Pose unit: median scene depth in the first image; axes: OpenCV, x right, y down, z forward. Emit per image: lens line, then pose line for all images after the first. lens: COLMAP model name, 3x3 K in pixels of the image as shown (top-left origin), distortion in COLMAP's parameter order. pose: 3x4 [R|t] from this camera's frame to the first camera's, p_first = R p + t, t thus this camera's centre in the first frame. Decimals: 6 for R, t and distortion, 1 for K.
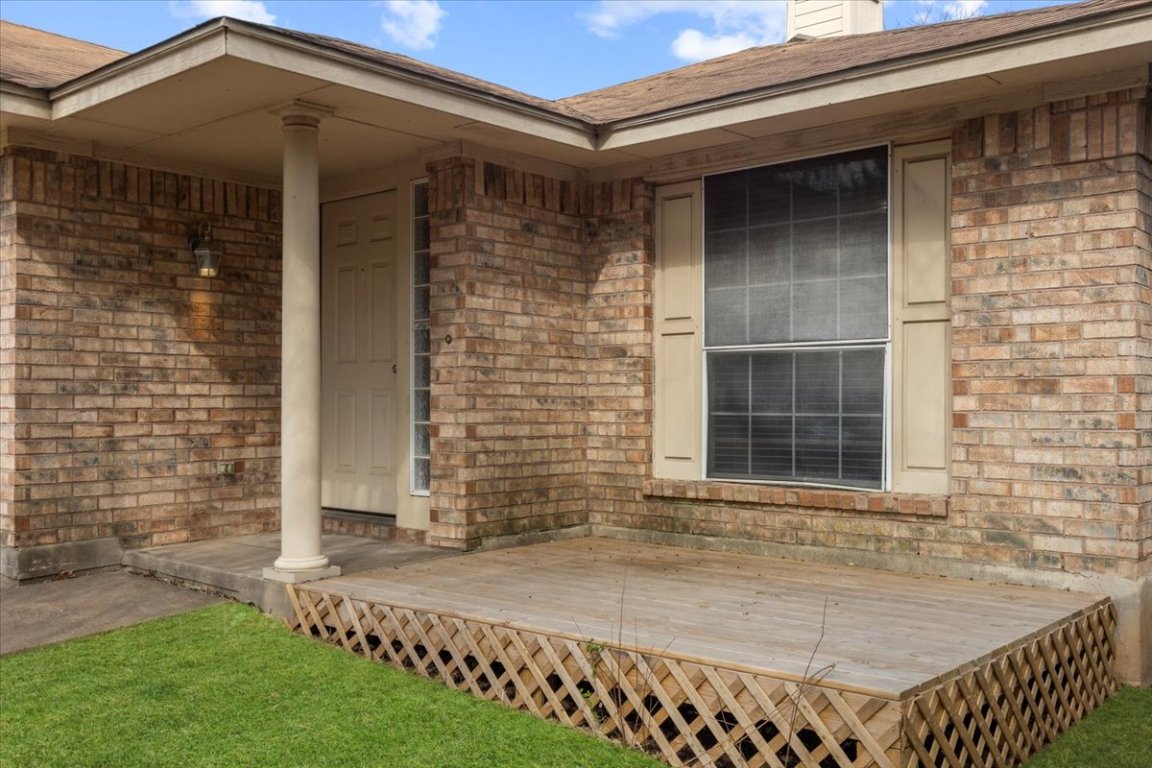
lens RADIAL K [[1100.7, 0, 576.0], [0, 1100.7, 384.0], [0, 0, 1]] dist [0.000851, 0.002293]
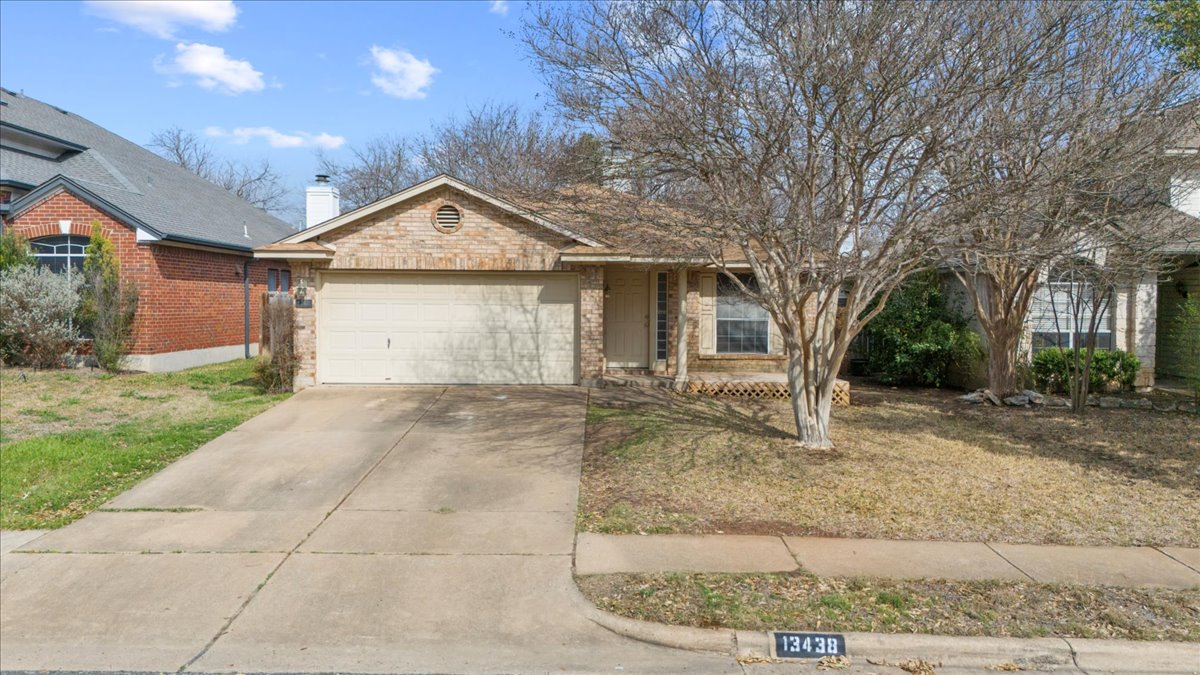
lens RADIAL K [[936.9, 0, 600.0], [0, 936.9, 337.5], [0, 0, 1]] dist [0.007923, 0.002151]
pose [[0.756903, -0.023348, 0.653110, -2.629175], [-0.017364, 0.998290, 0.055812, -0.161782], [-0.653297, -0.053585, 0.755203, -1.330664]]
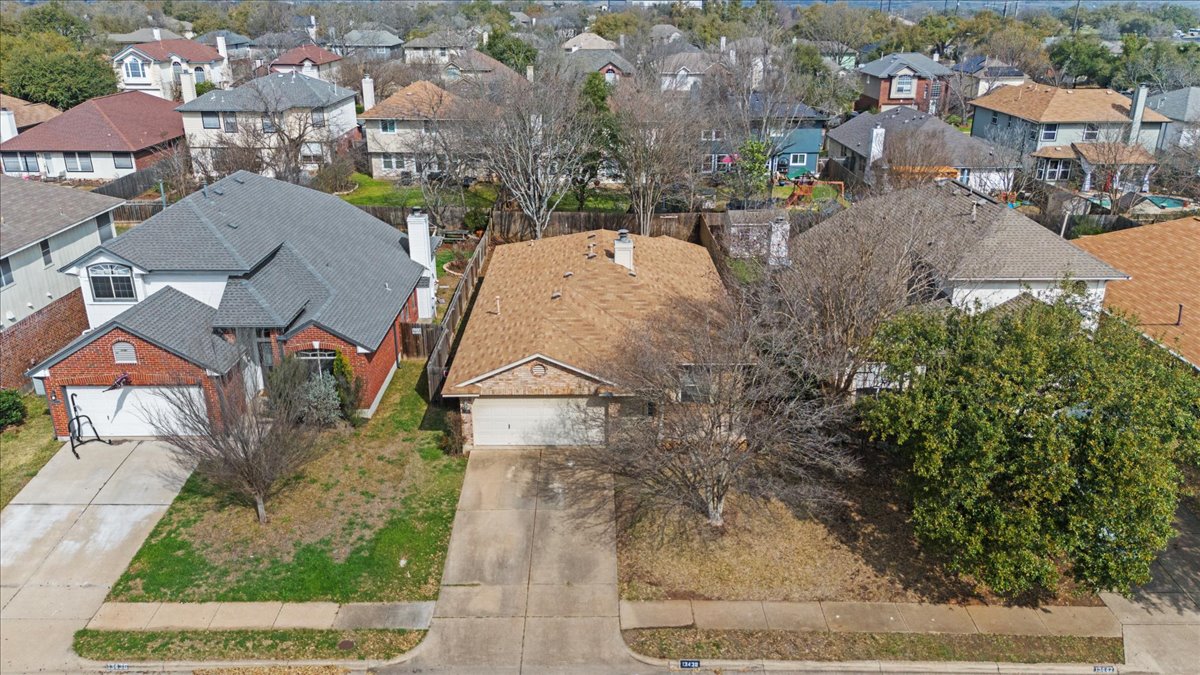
lens RADIAL K [[936.9, 0, 600.0], [0, 936.9, 337.5], [0, 0, 1]] dist [0.007923, 0.002151]
pose [[0.749727, -0.235397, 0.618464, -4.338319], [-0.008465, 0.931105, 0.364654, -2.783684], [-0.661693, -0.278626, 0.696081, -2.994490]]
